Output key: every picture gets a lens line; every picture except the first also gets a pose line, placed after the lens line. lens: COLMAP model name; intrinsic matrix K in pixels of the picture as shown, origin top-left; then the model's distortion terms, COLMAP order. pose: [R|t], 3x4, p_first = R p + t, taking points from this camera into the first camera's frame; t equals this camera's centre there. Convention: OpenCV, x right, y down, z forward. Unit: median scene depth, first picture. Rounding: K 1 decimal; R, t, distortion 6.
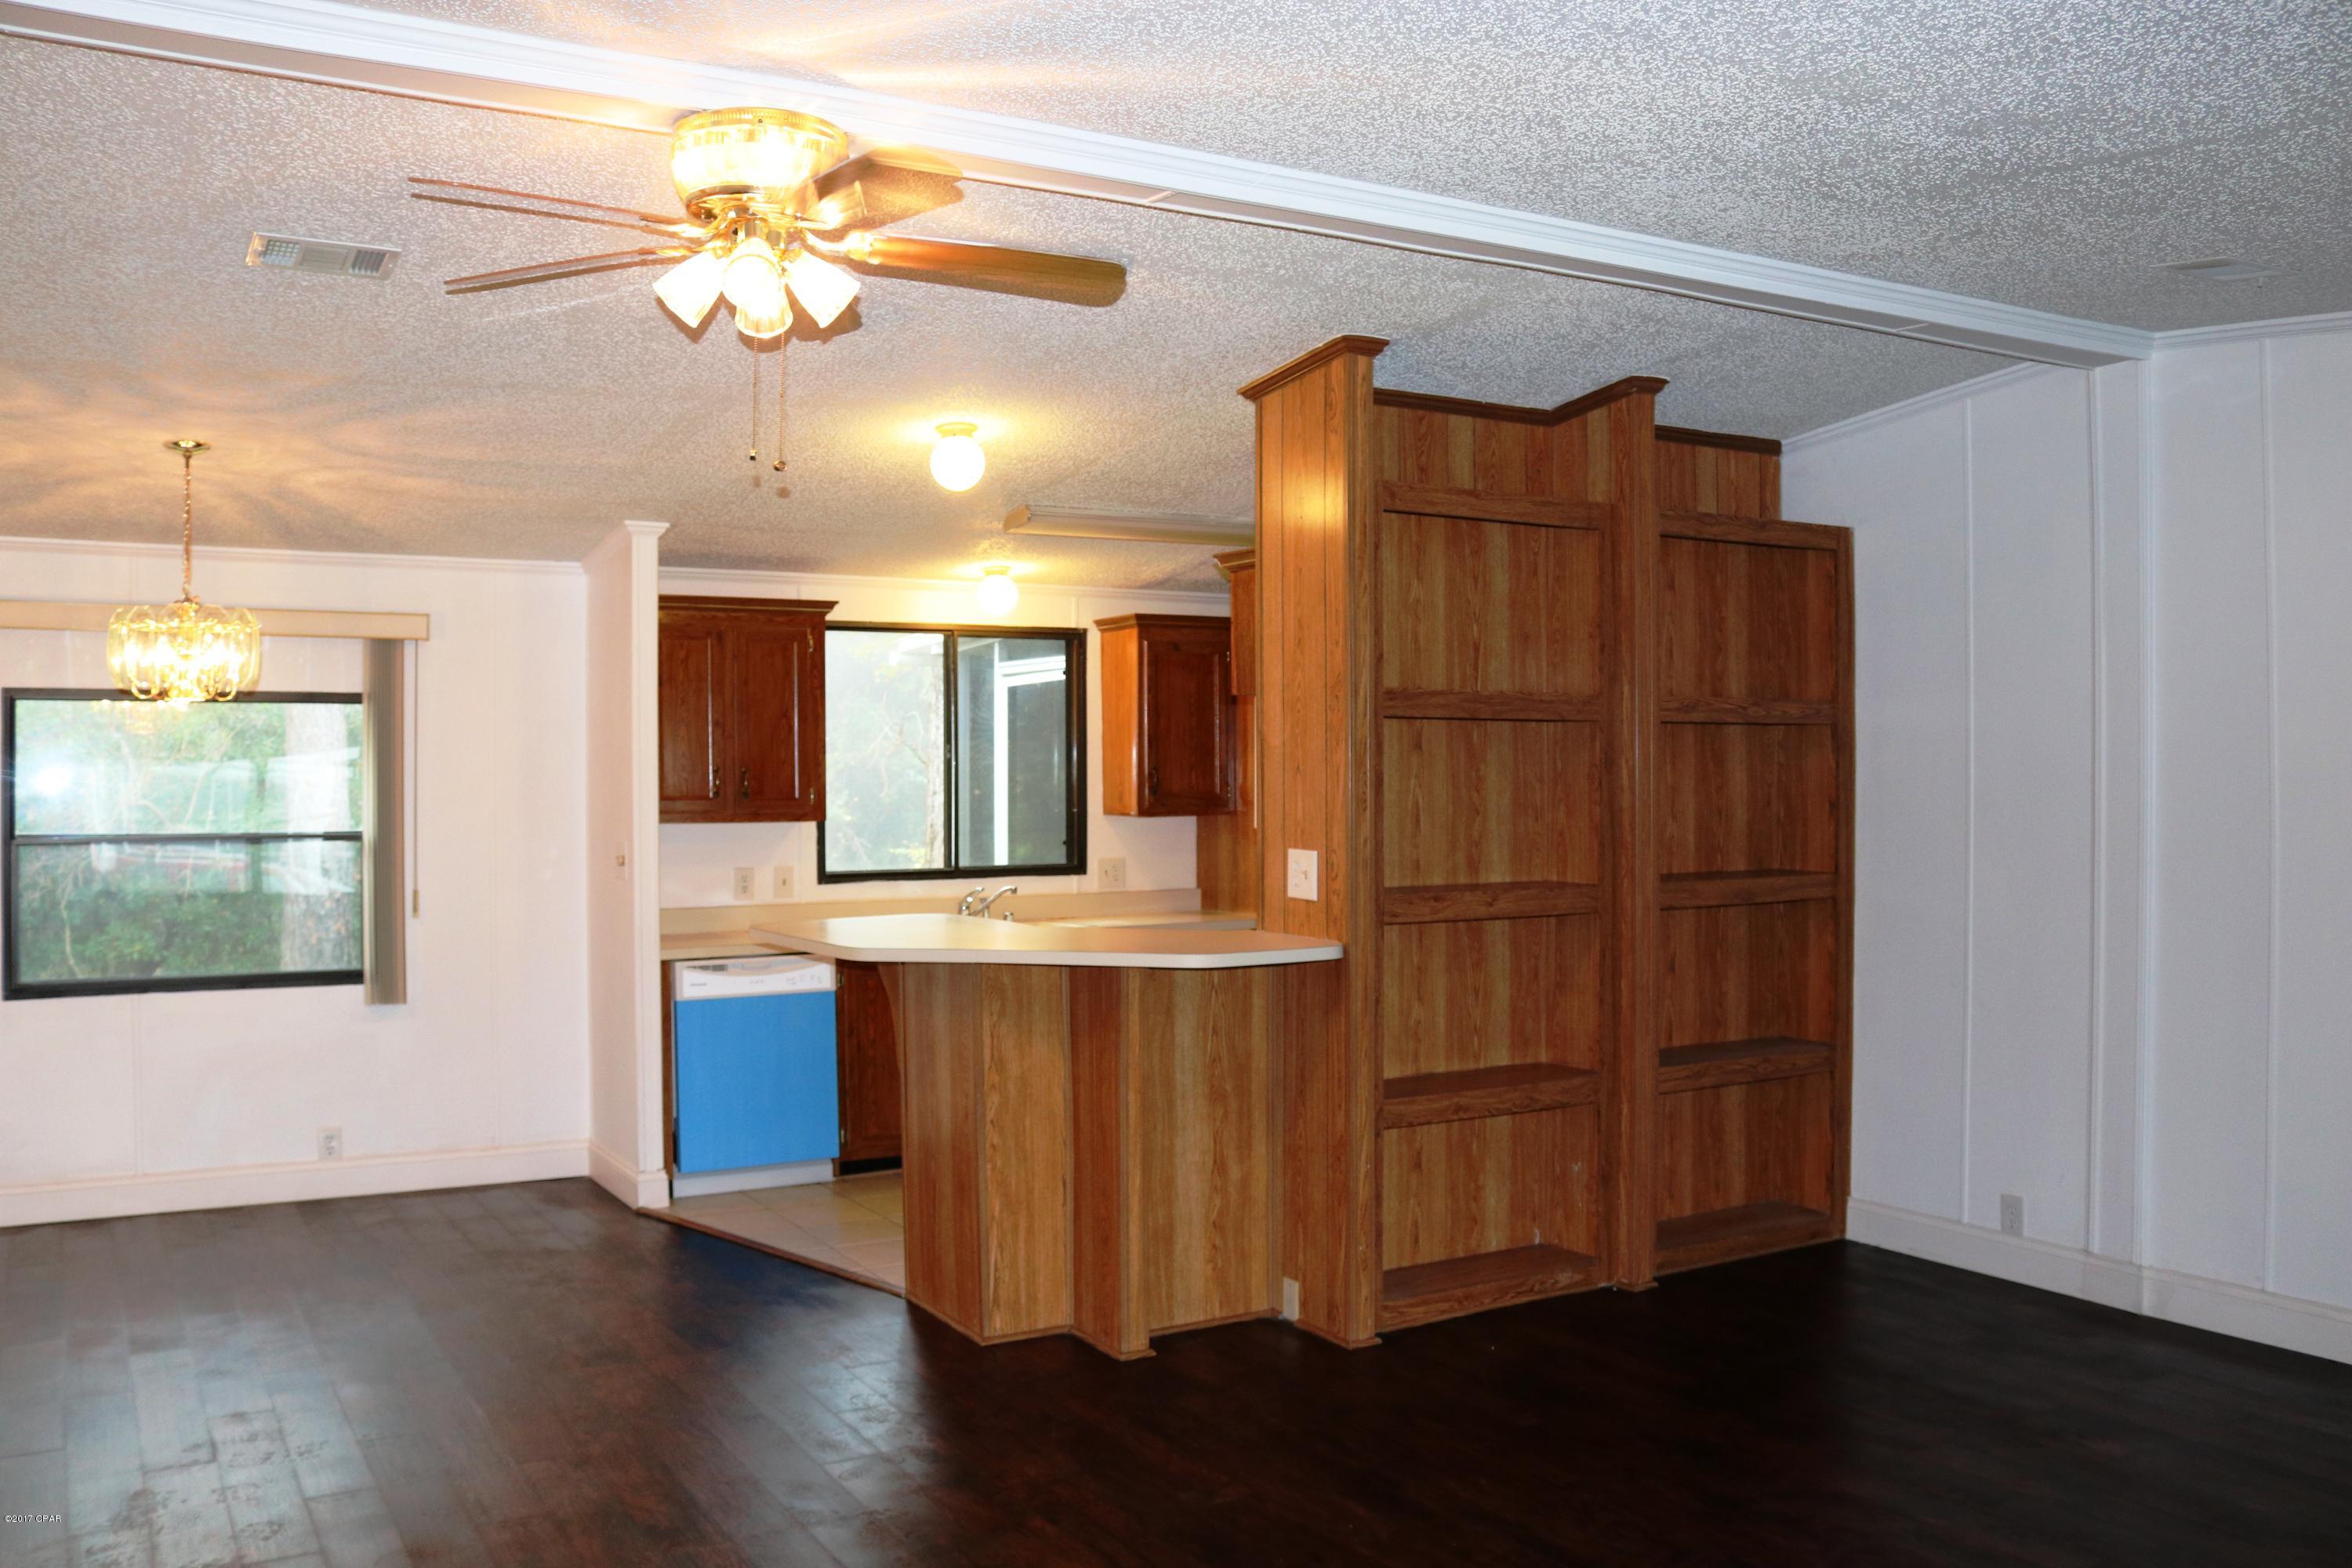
lens RADIAL K [[1953.0, 0, 1176.0], [0, 1953.0, 784.0], [0, 0, 1]] dist [-0.178289, 0.133986]
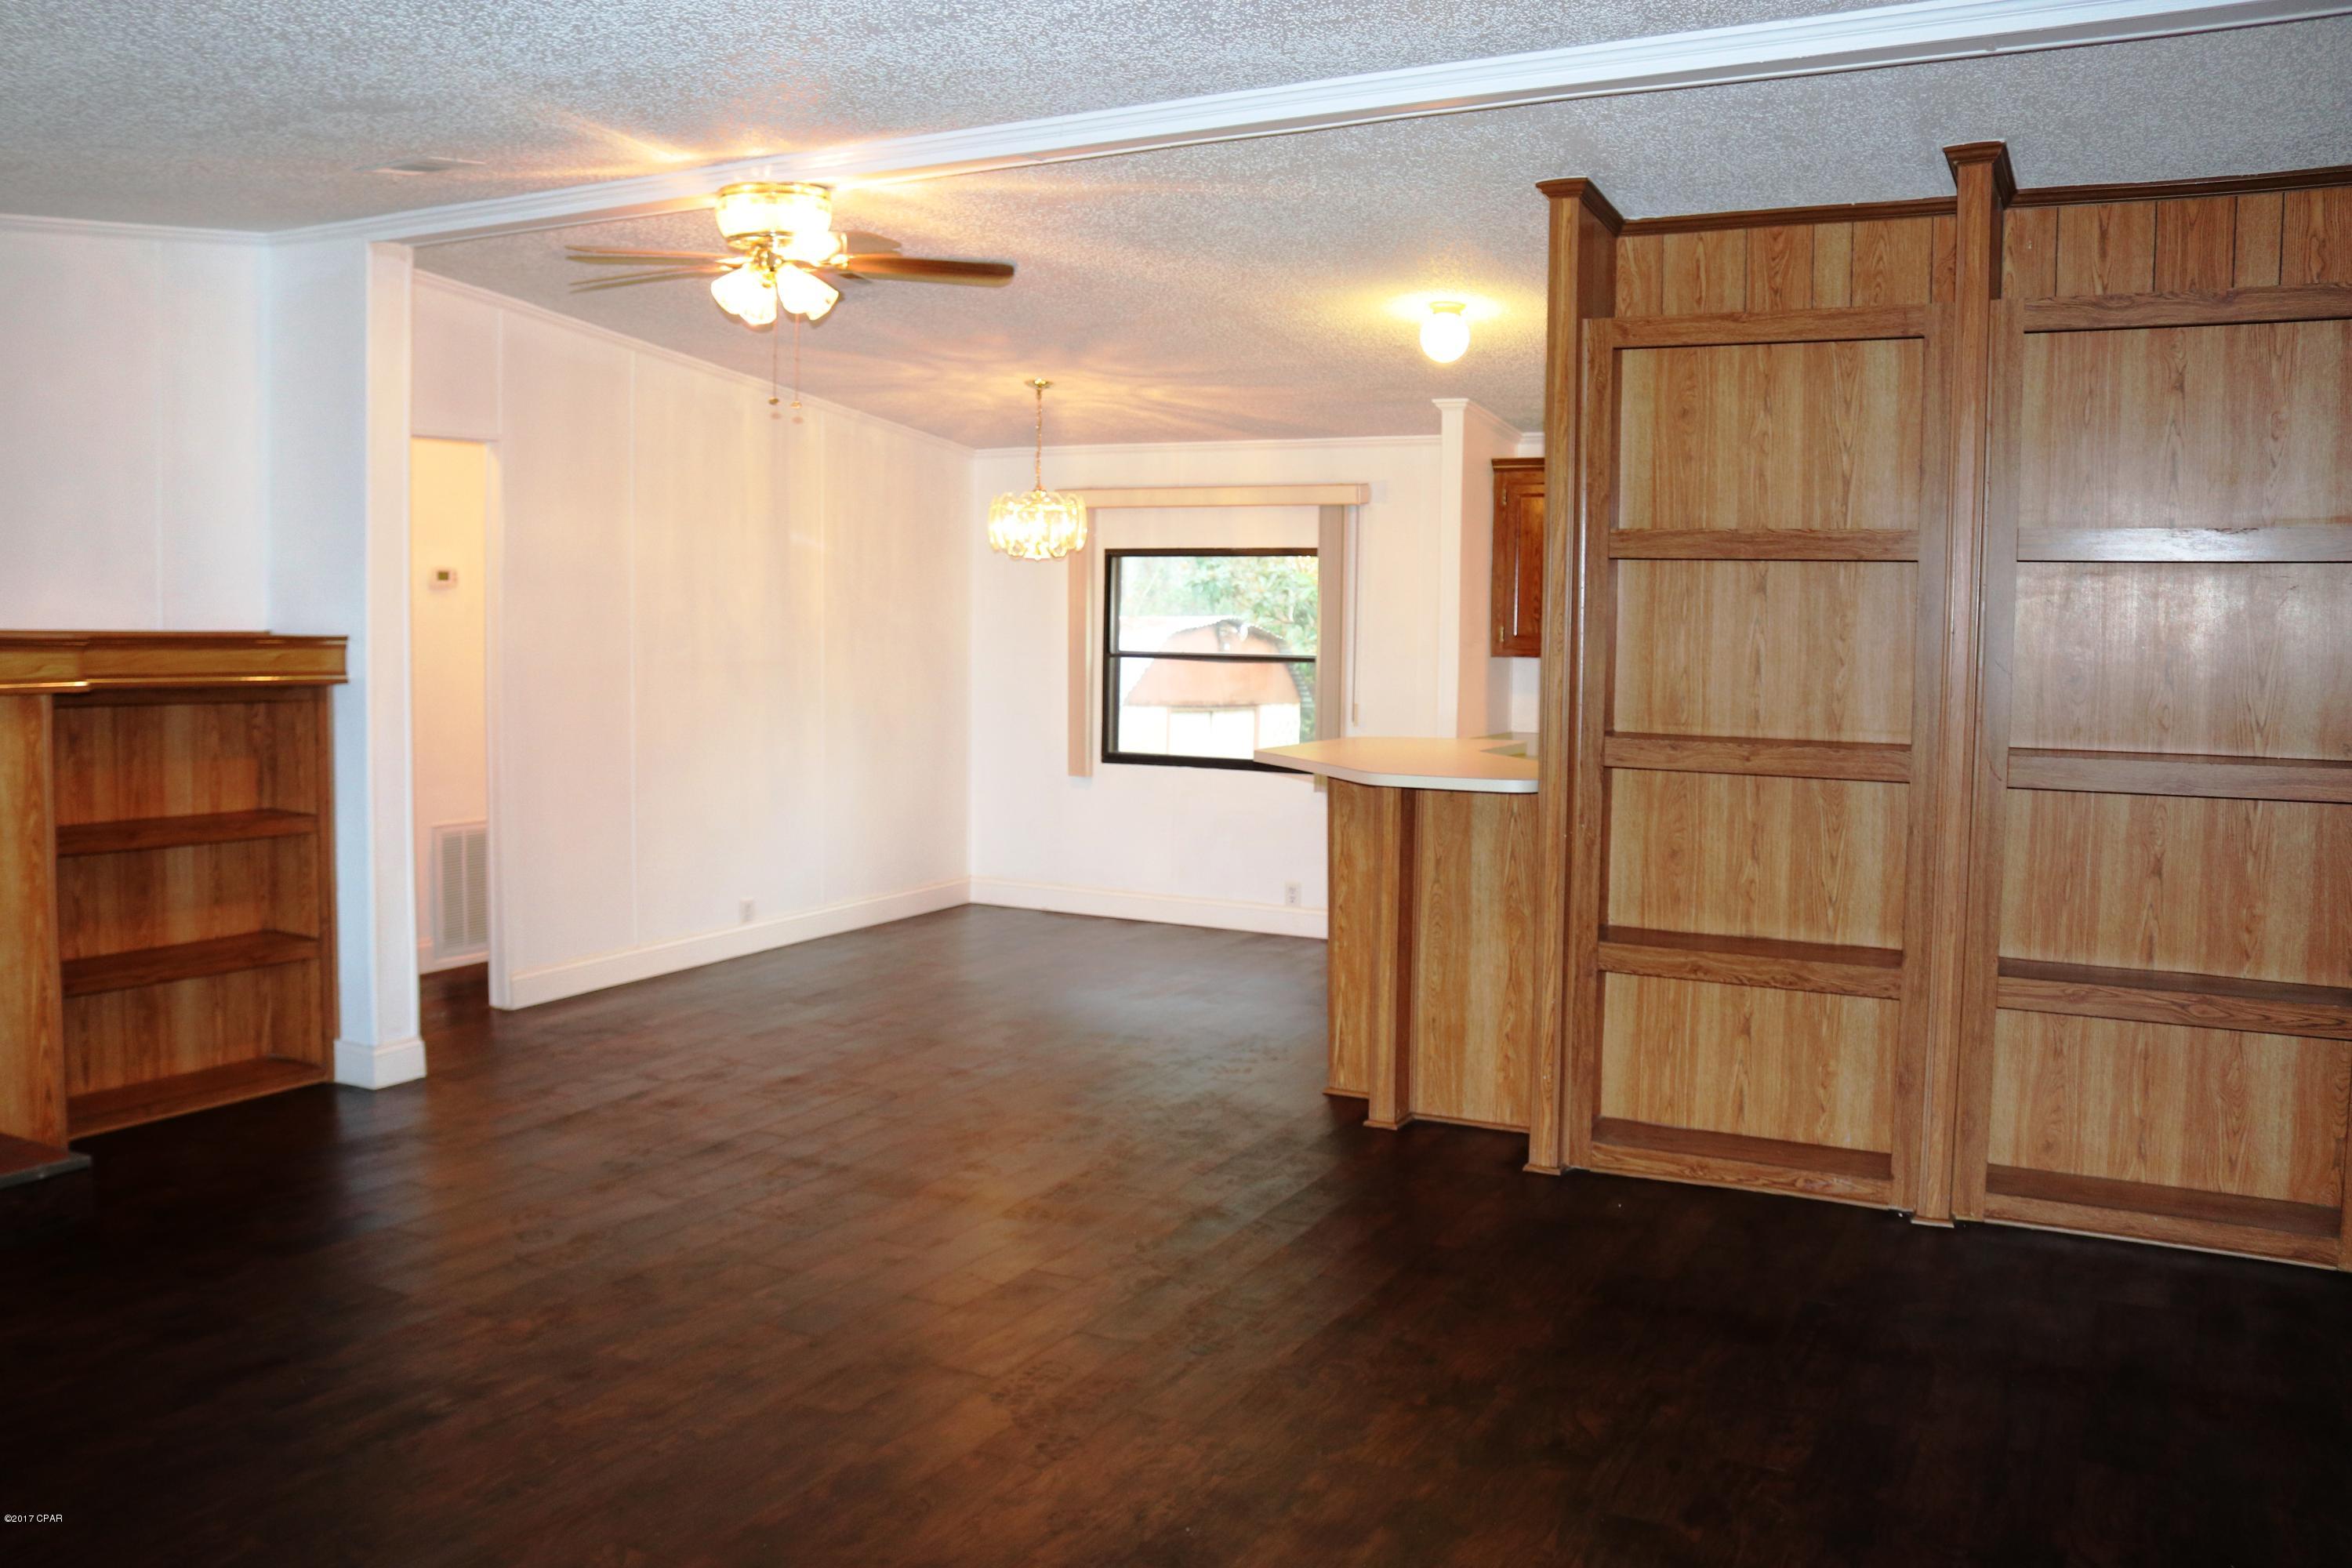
lens RADIAL K [[1953.0, 0, 1176.0], [0, 1953.0, 784.0], [0, 0, 1]] dist [-0.178289, 0.133986]
pose [[0.506819, 0.082706, -0.858076, 0.788224], [-0.015271, 0.996092, 0.086988, -0.002047], [0.861917, -0.030983, 0.506101, 0.286047]]
